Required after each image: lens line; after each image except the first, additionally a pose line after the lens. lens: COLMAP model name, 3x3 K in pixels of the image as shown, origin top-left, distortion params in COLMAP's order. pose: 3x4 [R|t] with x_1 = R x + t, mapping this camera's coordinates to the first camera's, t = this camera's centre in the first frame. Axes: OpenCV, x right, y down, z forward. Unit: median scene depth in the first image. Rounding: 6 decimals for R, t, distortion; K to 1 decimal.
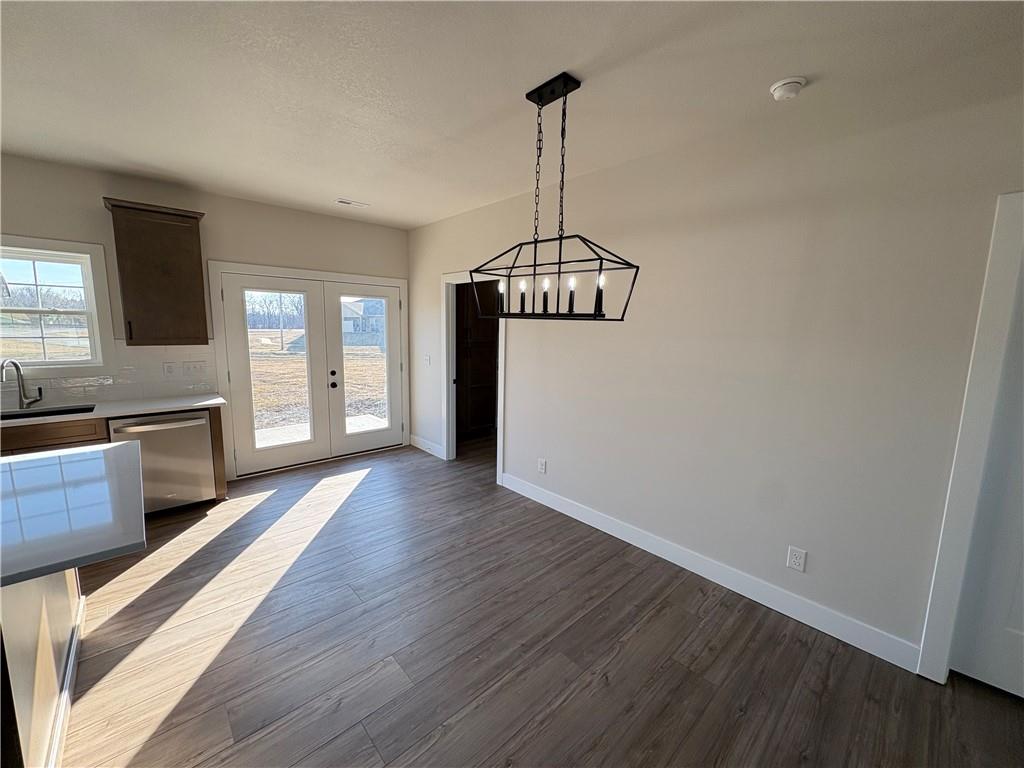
lens RADIAL K [[407.6, 0, 513.1], [0, 407.6, 383.4], [0, 0, 1]] dist [0.000419, -0.000092]
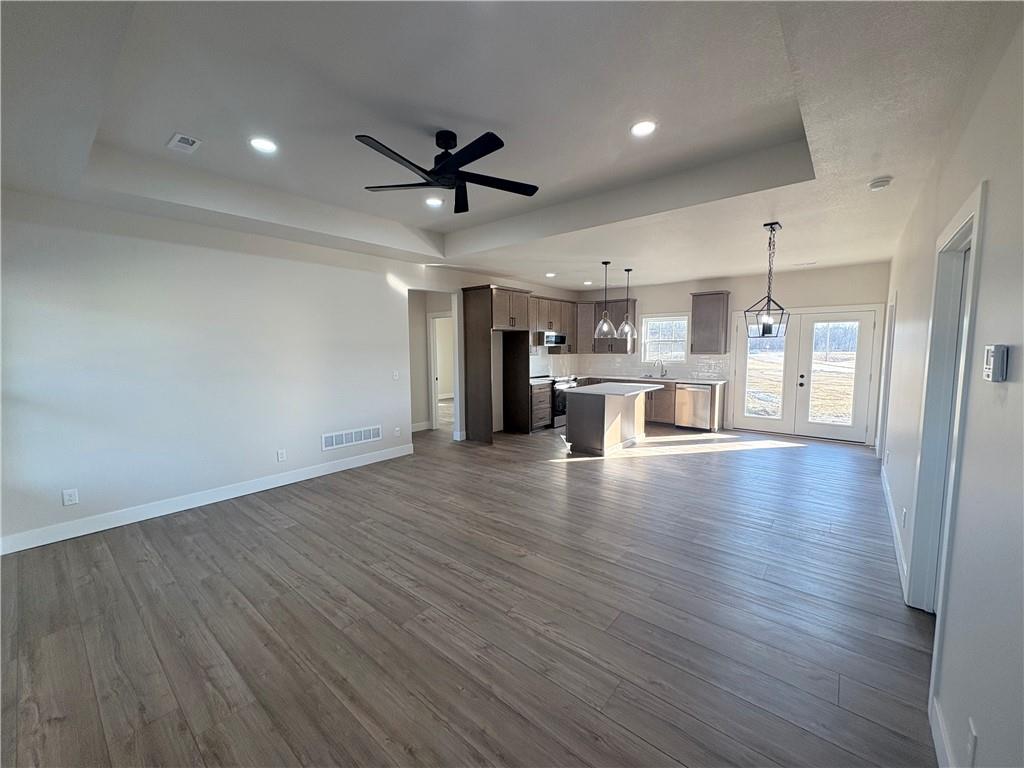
lens RADIAL K [[407.6, 0, 510.2], [0, 407.6, 377.9], [0, 0, 1]] dist [0.000419, -0.000092]
pose [[0.121580, 0.060079, -0.990762, 1.235655], [-0.129984, 0.990534, 0.044114, 0.071927], [0.984034, 0.123420, 0.128239, -0.291942]]
